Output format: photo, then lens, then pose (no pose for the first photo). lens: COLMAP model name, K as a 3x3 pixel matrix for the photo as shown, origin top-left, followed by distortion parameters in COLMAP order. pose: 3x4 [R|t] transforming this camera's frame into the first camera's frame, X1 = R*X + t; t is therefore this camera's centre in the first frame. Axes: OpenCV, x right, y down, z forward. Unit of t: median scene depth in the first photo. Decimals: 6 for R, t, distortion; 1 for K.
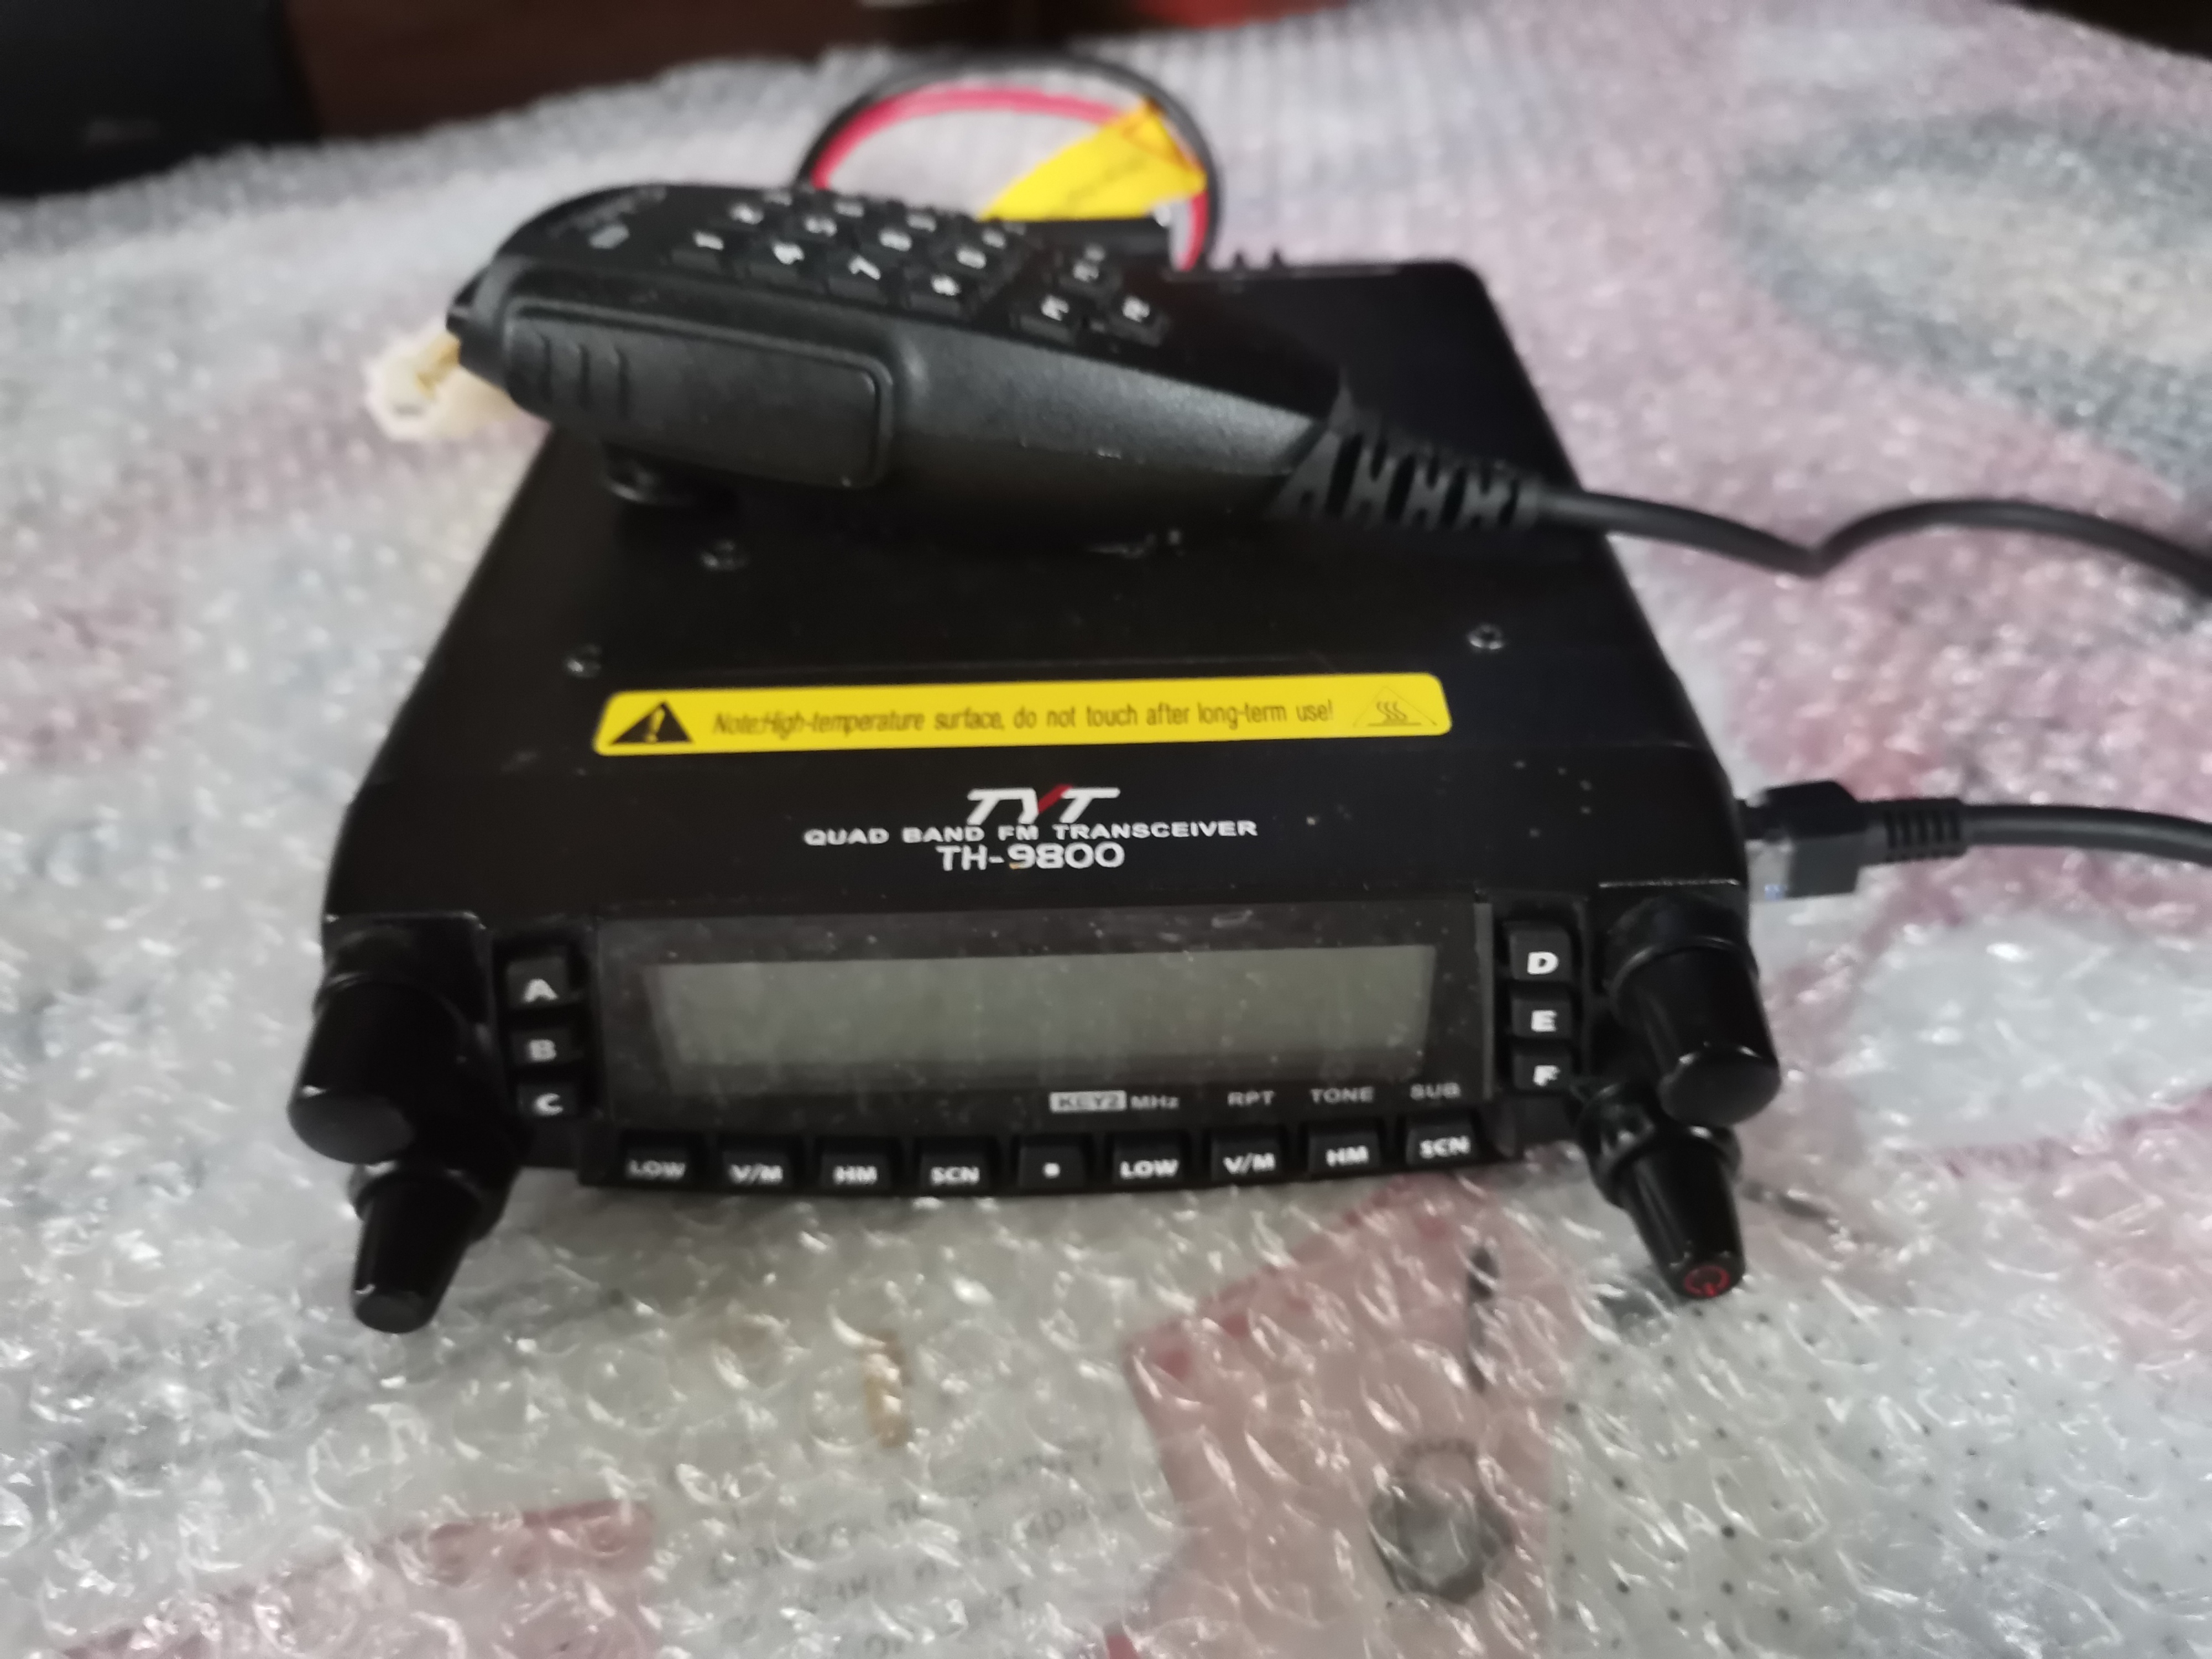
lens RADIAL K [[1734.7, 0, 1091.7], [0, 1734.7, 854.9], [0, 0, 1]] dist [-0.001337, -0.077781]
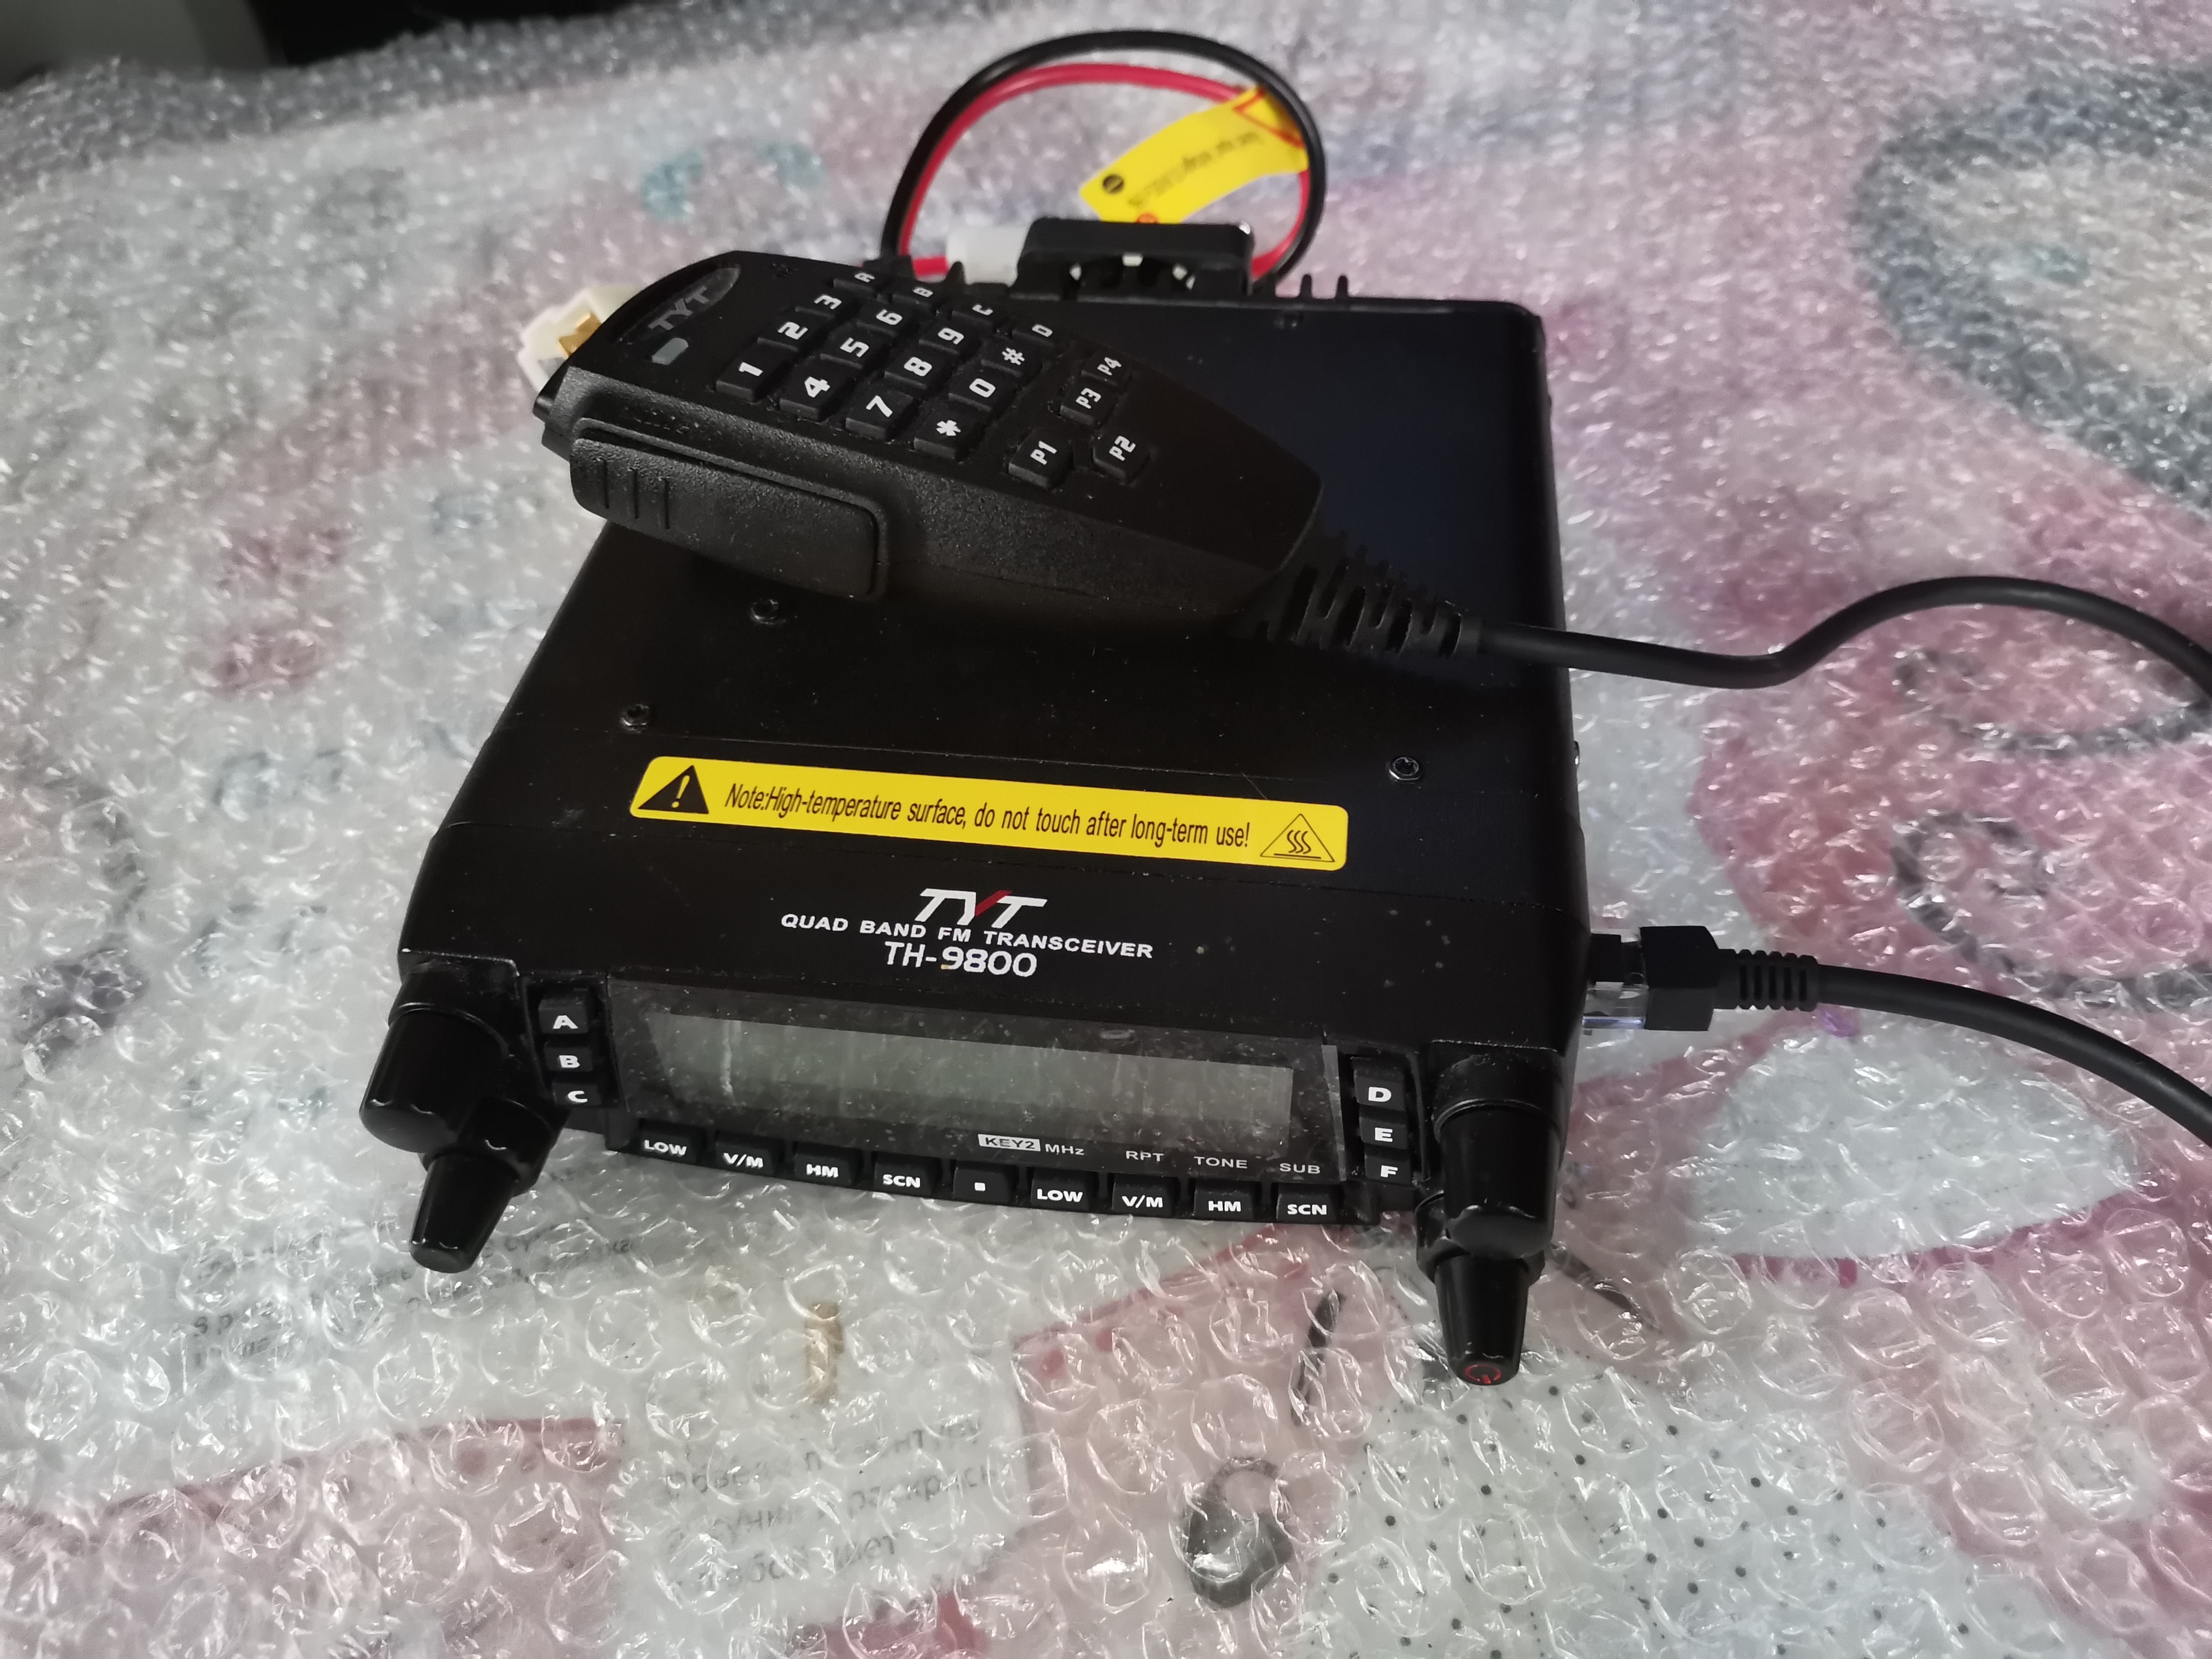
lens RADIAL K [[1716.9, 0, 1106.0], [0, 1716.9, 829.5], [0, 0, 1]] dist [0.004311, -0.088943]
pose [[0.988896, 0.100319, -0.109644, 0.176635], [-0.083238, 0.985089, 0.150568, -0.260723], [0.123114, -0.139769, 0.982501, -0.134457]]
